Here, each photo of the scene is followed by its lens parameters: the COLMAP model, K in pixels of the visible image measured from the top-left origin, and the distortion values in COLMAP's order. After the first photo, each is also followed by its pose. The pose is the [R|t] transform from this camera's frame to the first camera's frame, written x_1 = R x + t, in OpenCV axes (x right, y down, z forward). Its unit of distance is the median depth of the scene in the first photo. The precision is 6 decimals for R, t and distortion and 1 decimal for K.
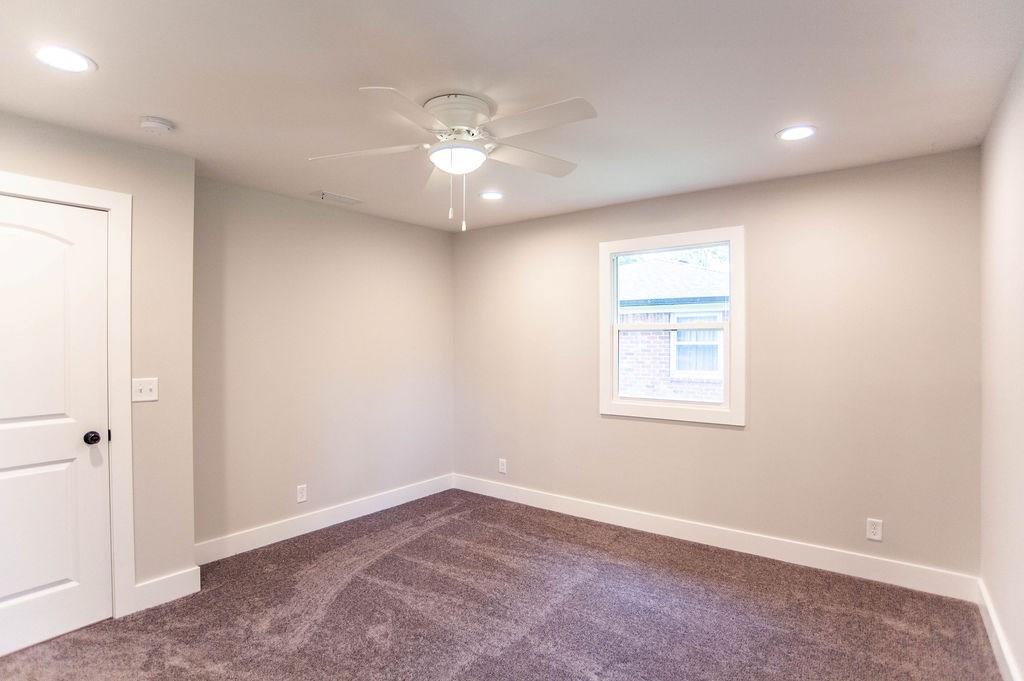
lens RADIAL K [[526.2, 0, 509.2], [0, 526.2, 343.8], [0, 0, 1]] dist [-0.098425, 0.044214]
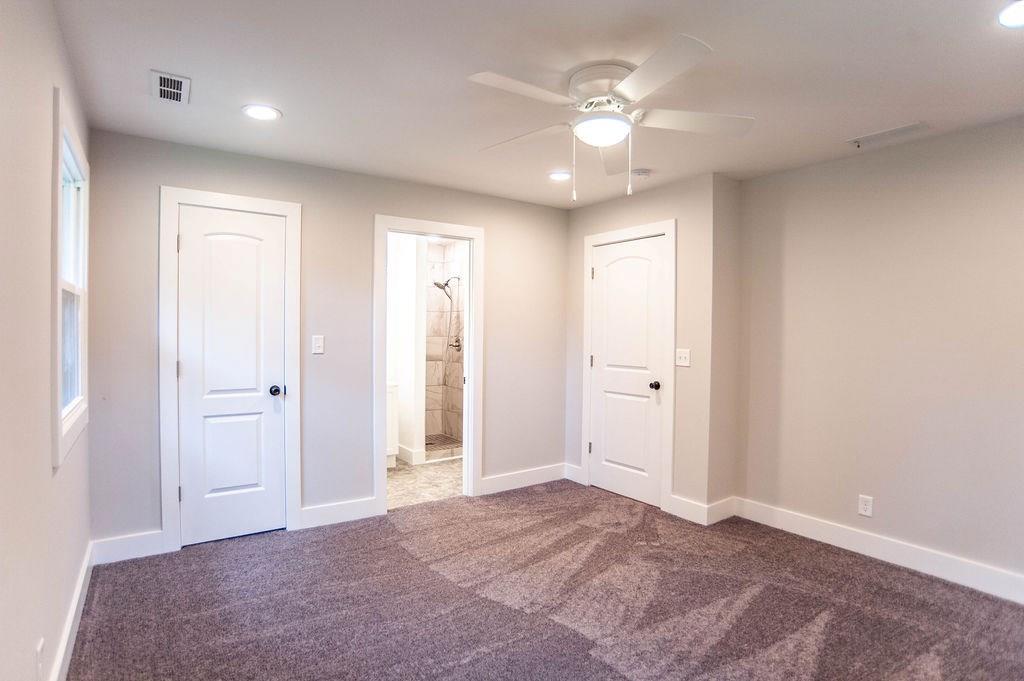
lens RADIAL K [[526.2, 0, 509.2], [0, 526.2, 343.8], [0, 0, 1]] dist [-0.098425, 0.044214]
pose [[-0.292178, 0.021806, -0.956115, 0.770177], [-0.016652, 0.999472, 0.027884, 0.022015], [0.956219, 0.024068, -0.291661, 0.966310]]
